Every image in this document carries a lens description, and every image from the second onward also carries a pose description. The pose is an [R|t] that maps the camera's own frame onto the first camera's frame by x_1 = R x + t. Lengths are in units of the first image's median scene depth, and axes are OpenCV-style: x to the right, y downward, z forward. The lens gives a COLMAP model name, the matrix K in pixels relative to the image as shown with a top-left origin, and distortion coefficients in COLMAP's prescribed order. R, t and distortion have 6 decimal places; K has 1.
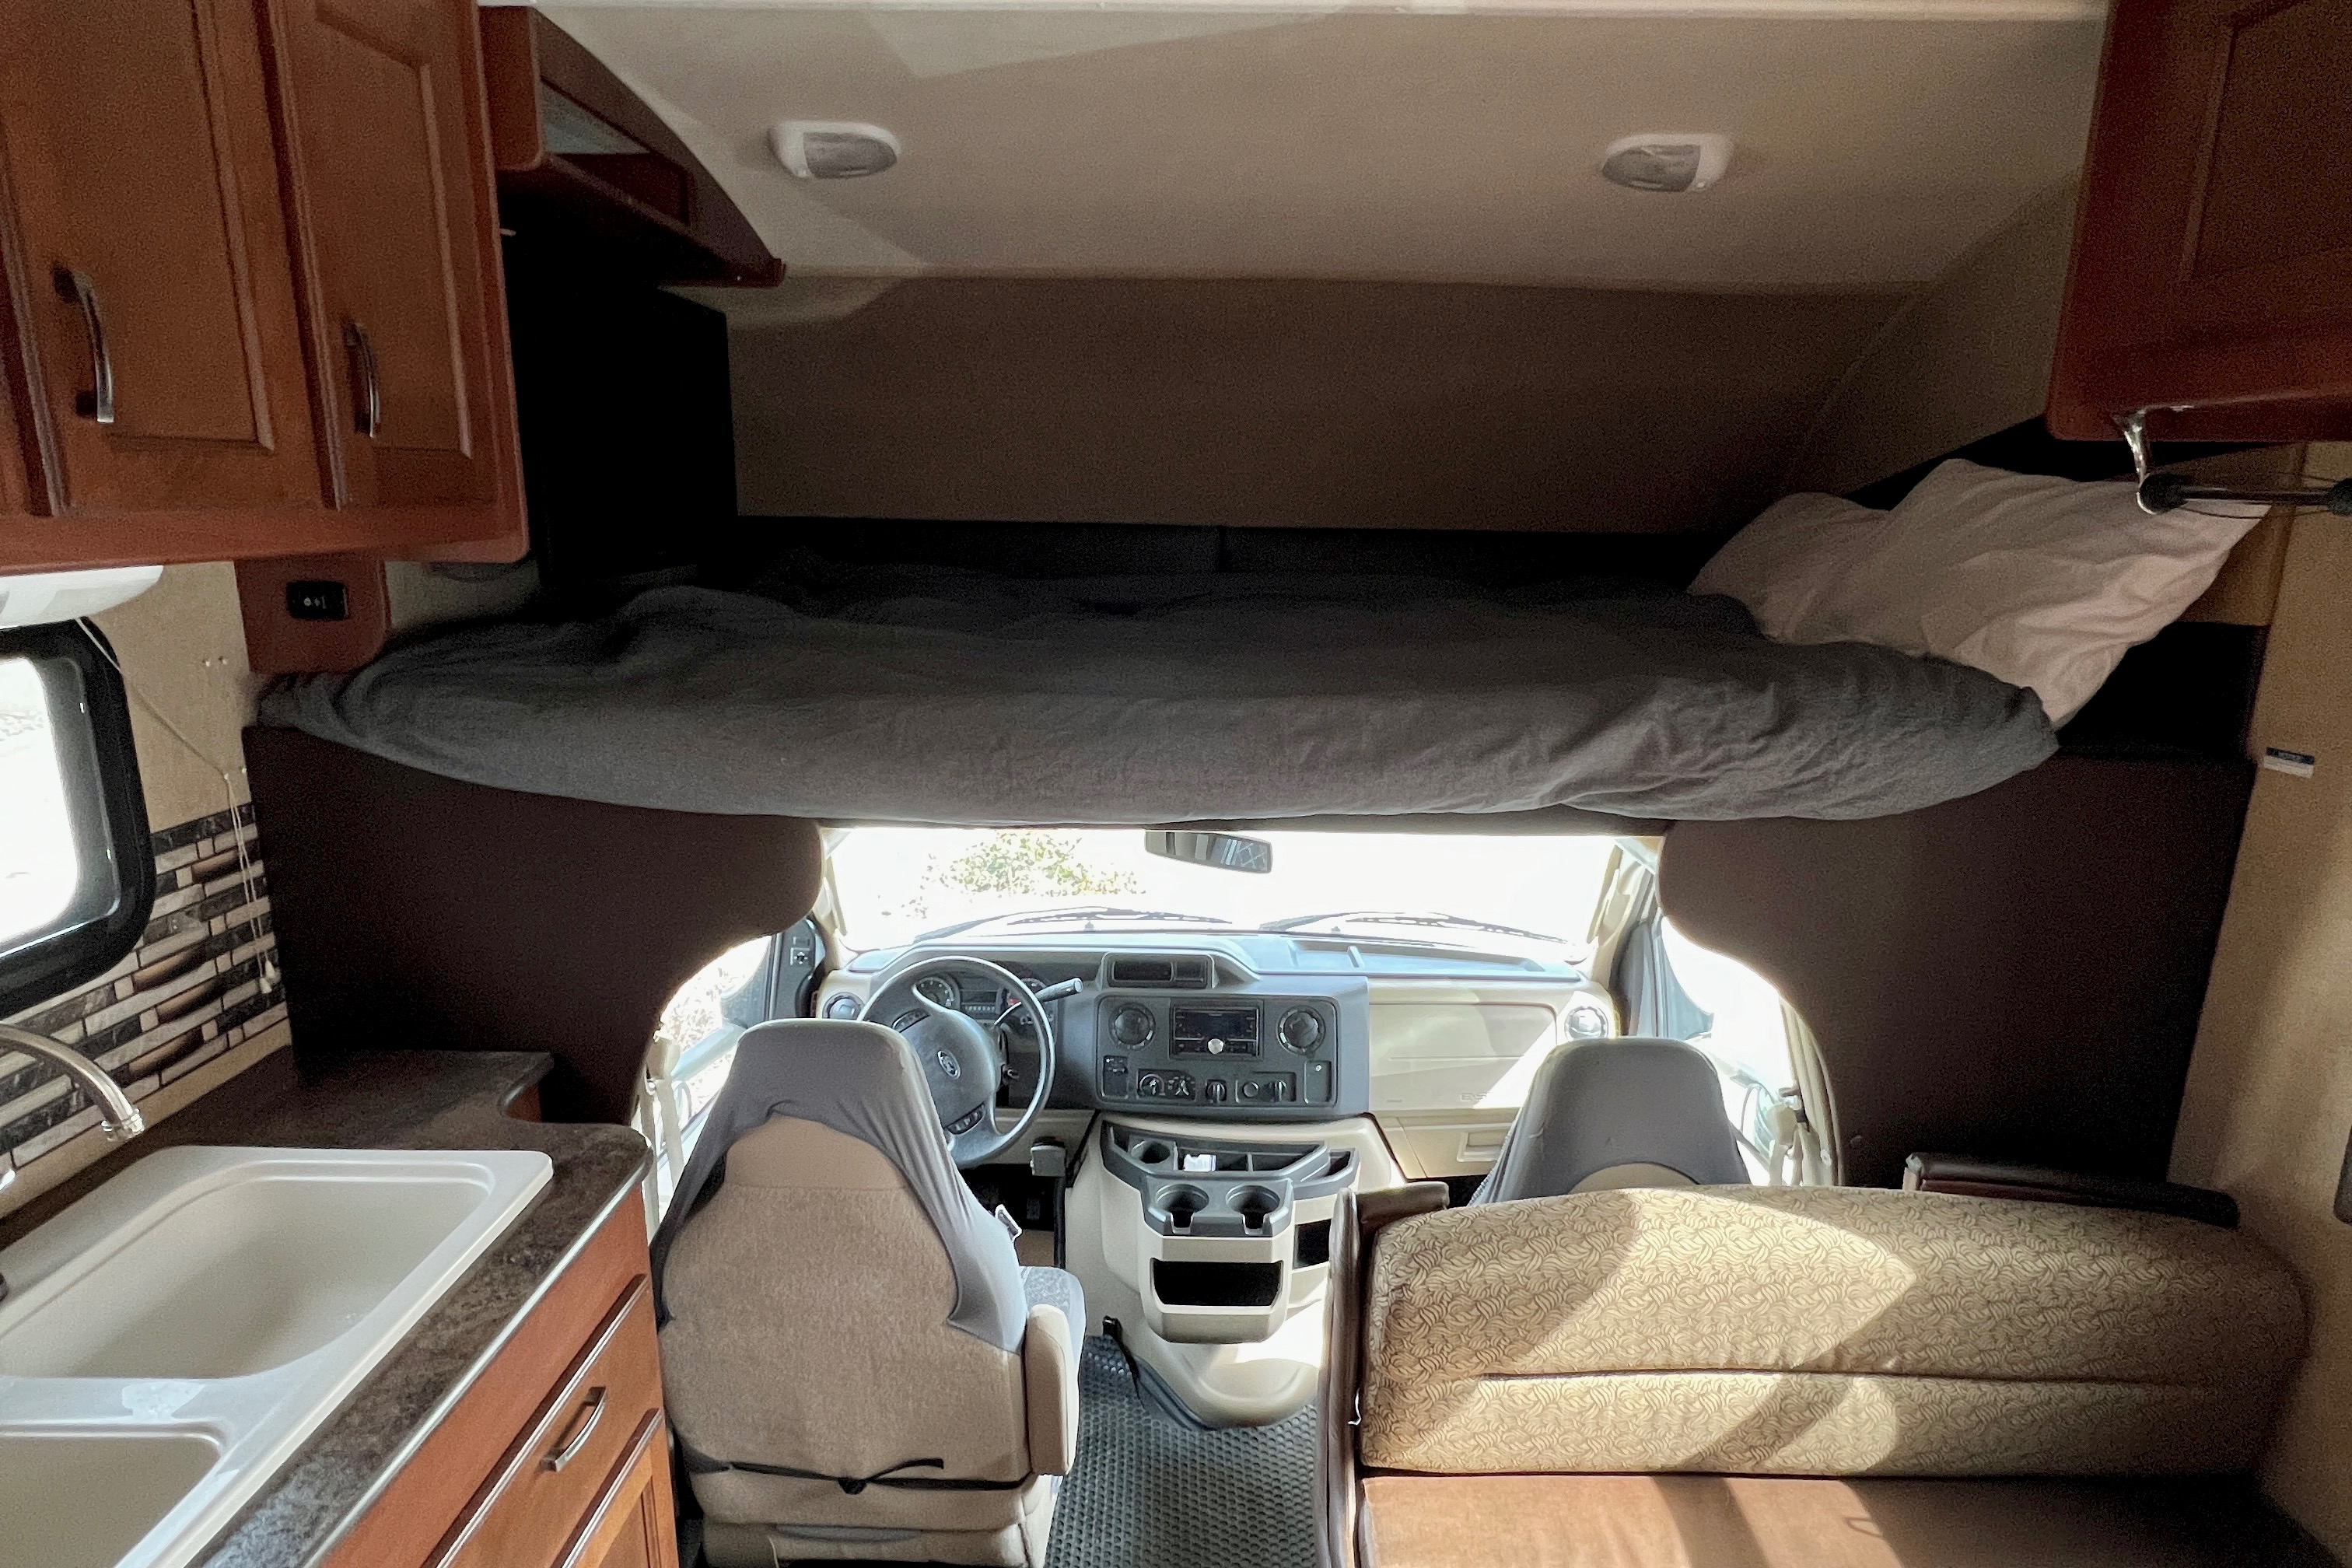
lens RADIAL K [[1255.3, 0, 1176.0], [0, 1255.3, 784.0], [0, 0, 1]] dist [0.001166, -0.000273]
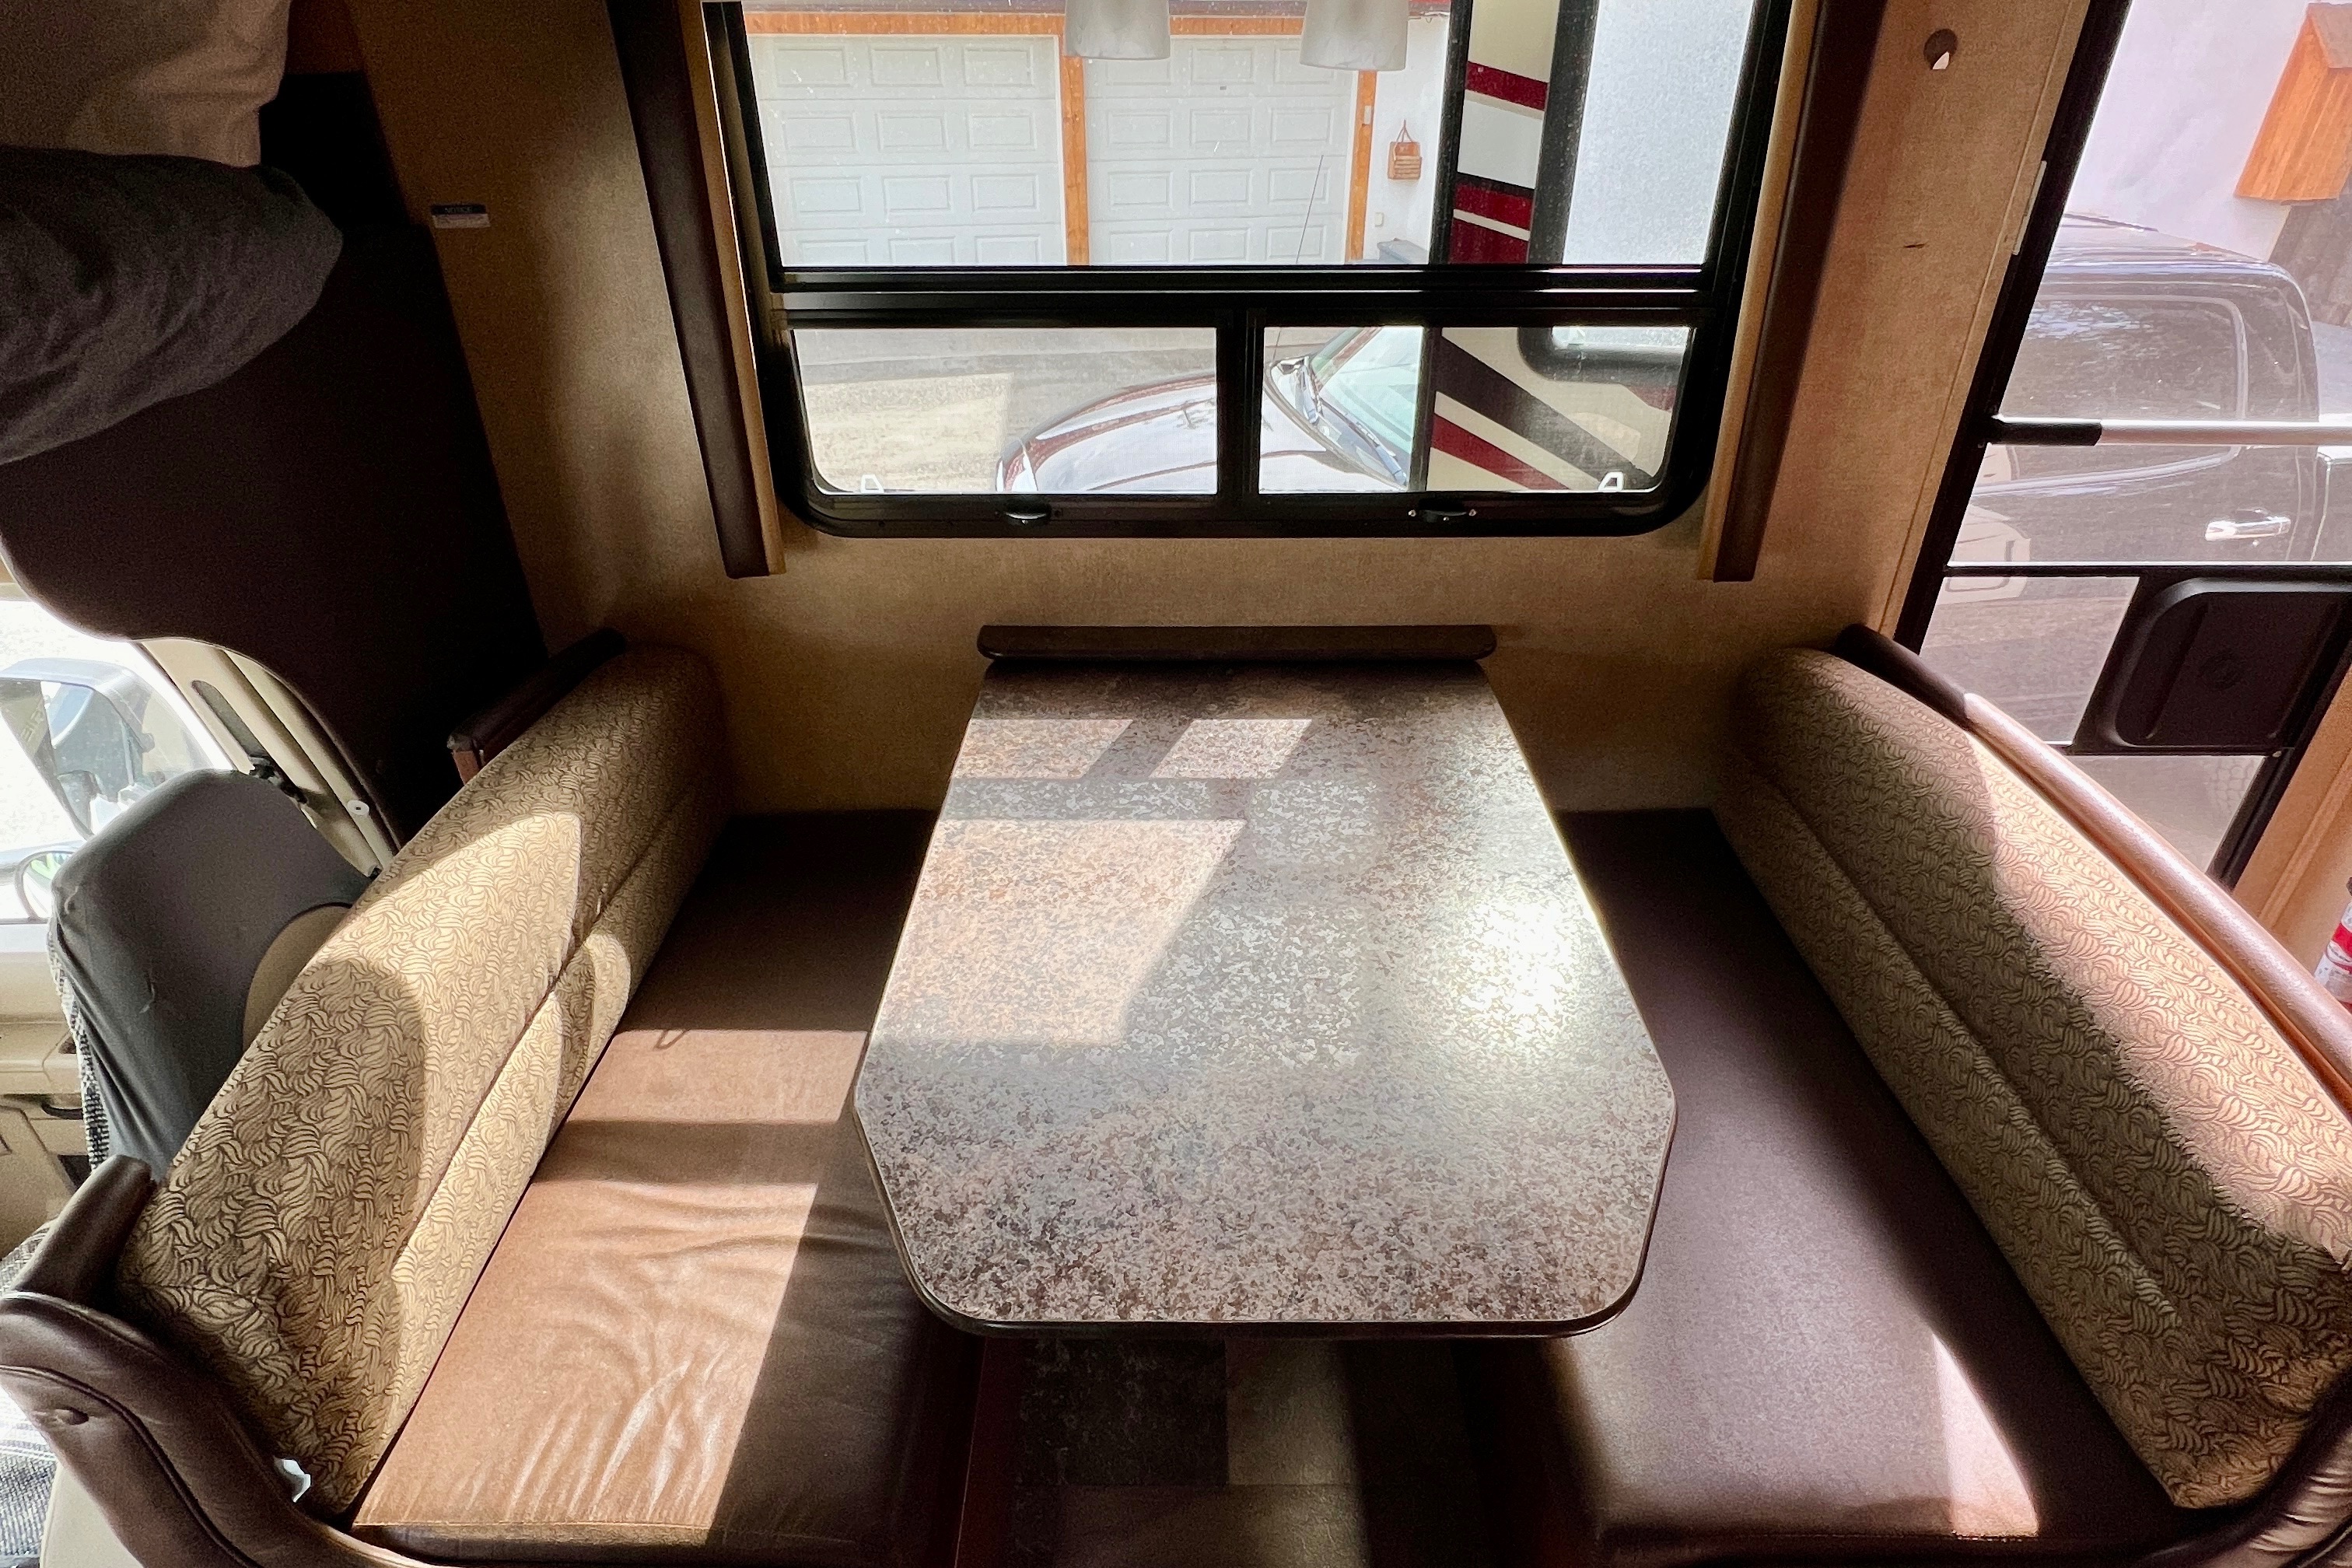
lens RADIAL K [[1255.3, 0, 1176.0], [0, 1255.3, 784.0], [0, 0, 1]] dist [0.001166, -0.000273]
pose [[-0.026750, -0.524663, 0.850889, -0.228912], [0.236007, 0.823817, 0.515390, -0.024558], [-0.971383, 0.214602, 0.101787, 0.404040]]
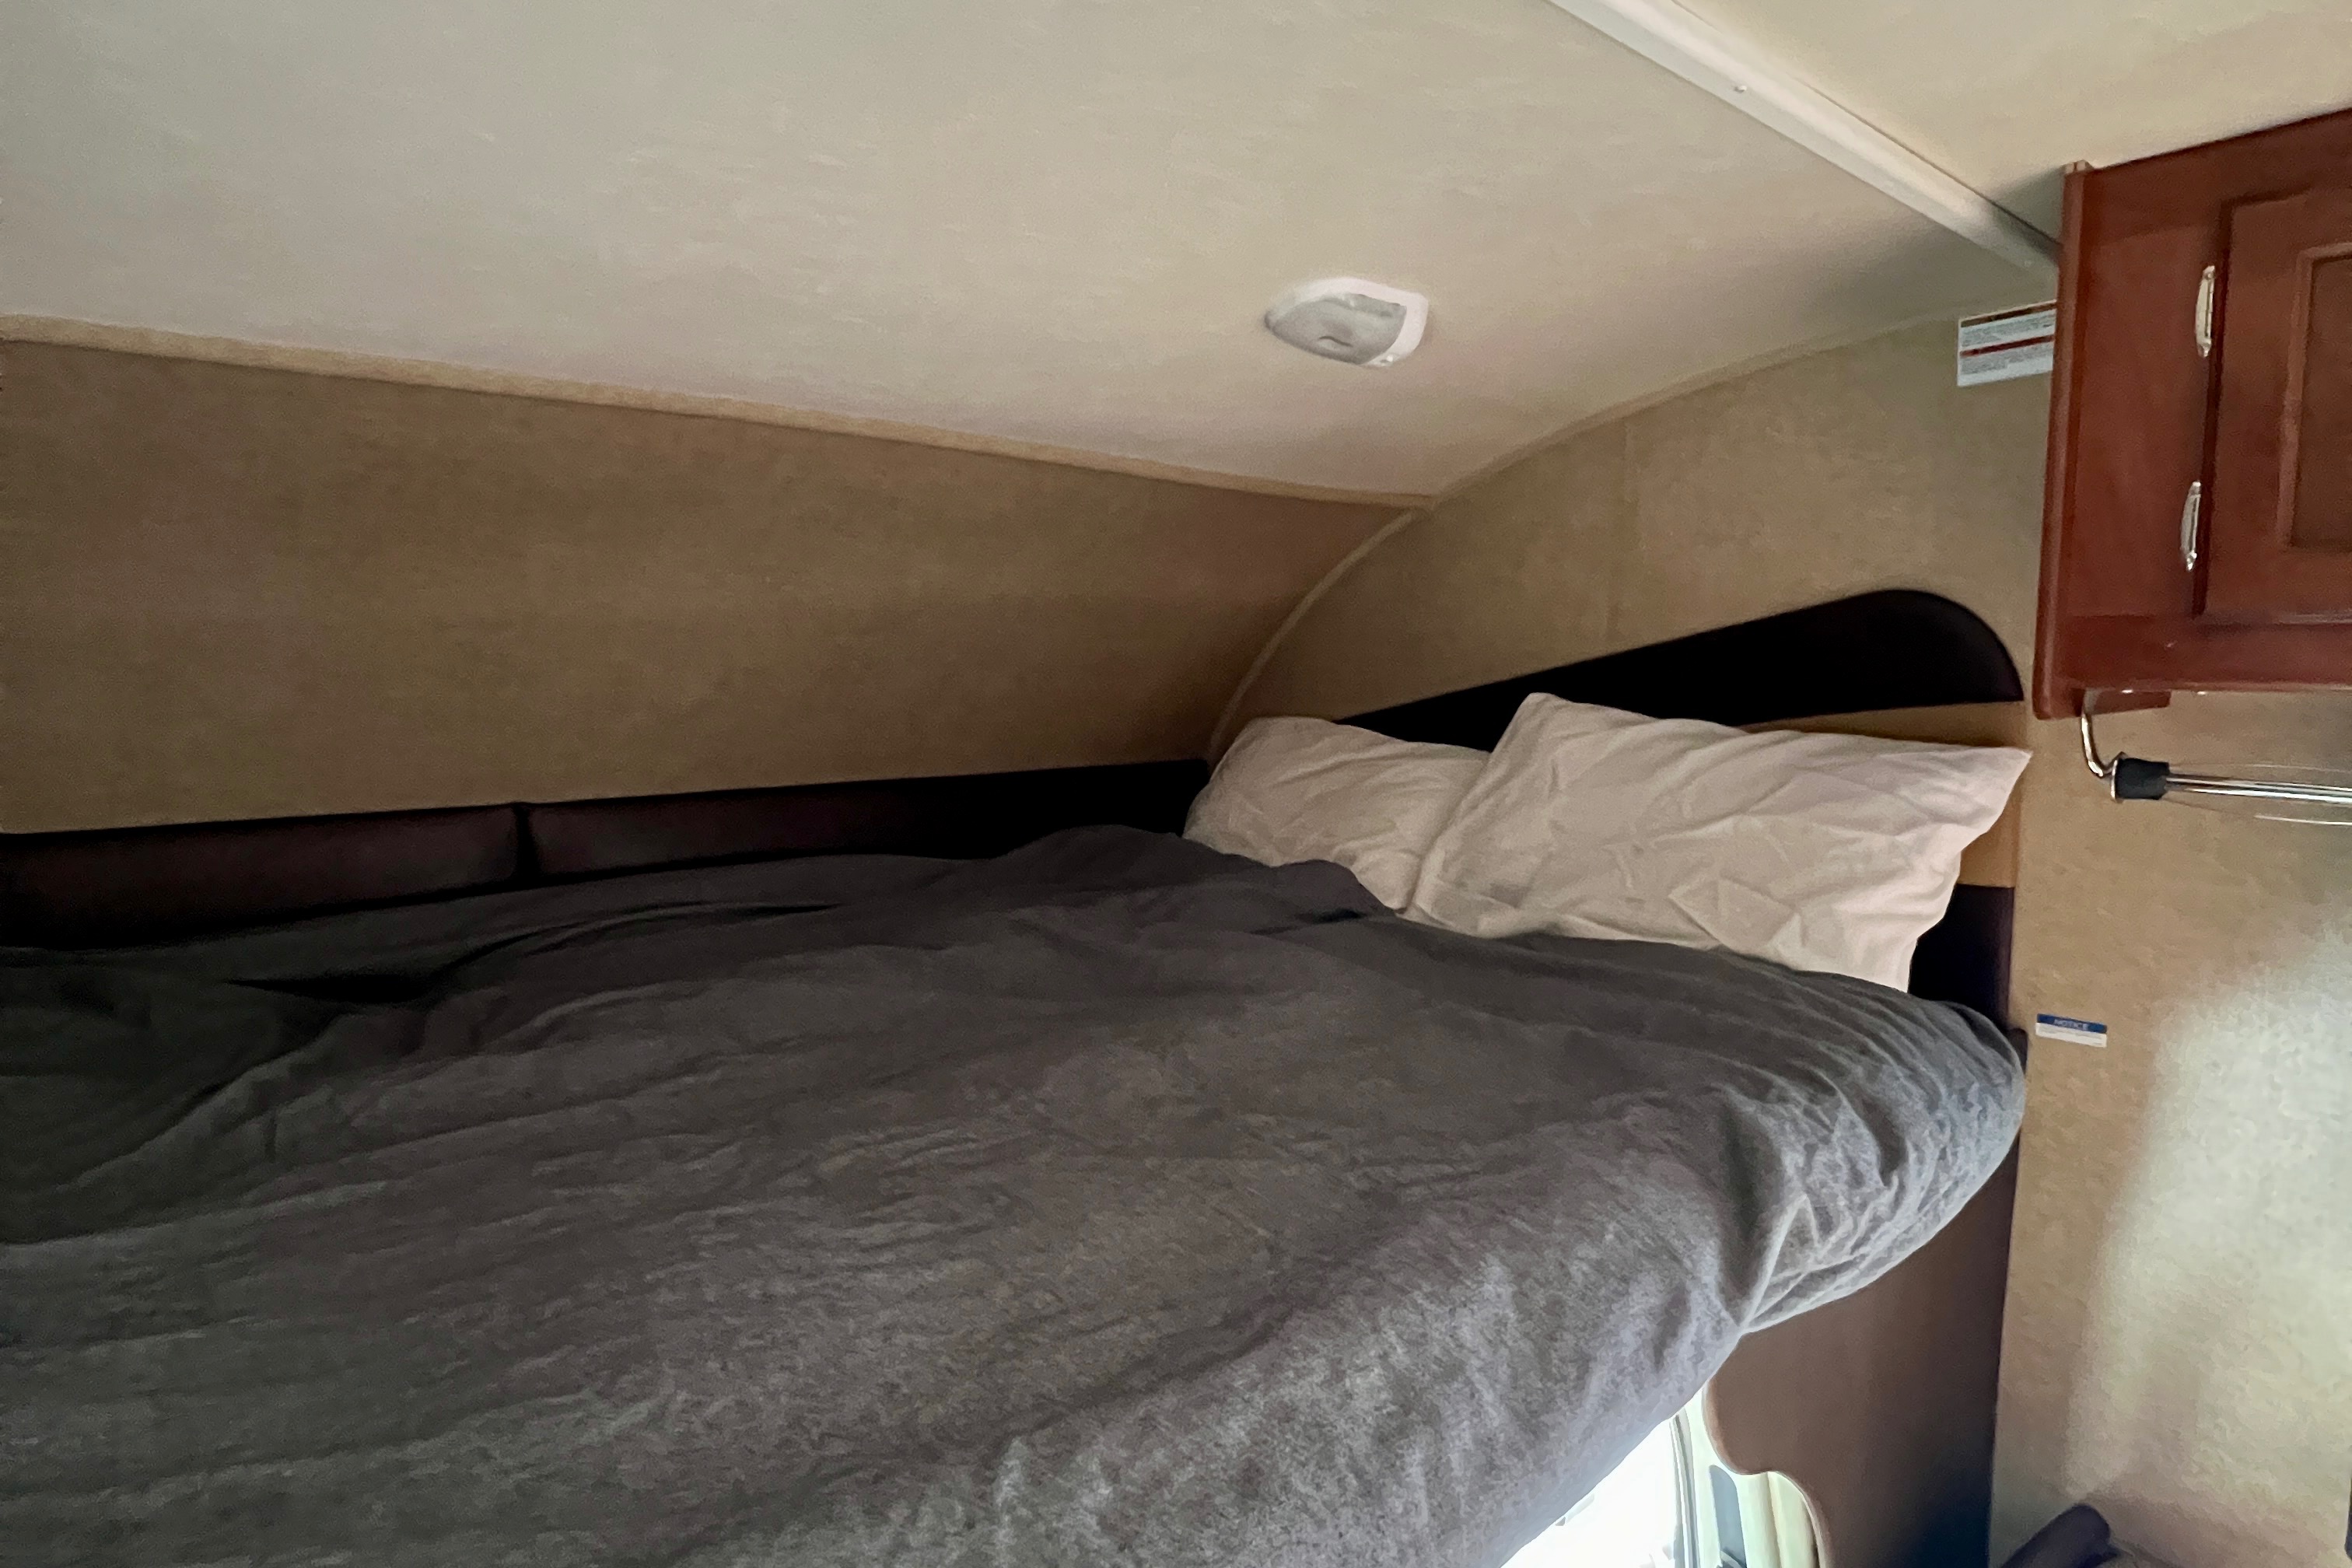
lens RADIAL K [[1255.3, 0, 1176.0], [0, 1255.3, 784.0], [0, 0, 1]] dist [0.001166, -0.000273]
pose [[0.762512, -0.079226, 0.642105, -0.204714], [0.159590, 0.984838, -0.068002, -0.228708], [-0.626982, 0.154326, 0.763595, 0.633966]]
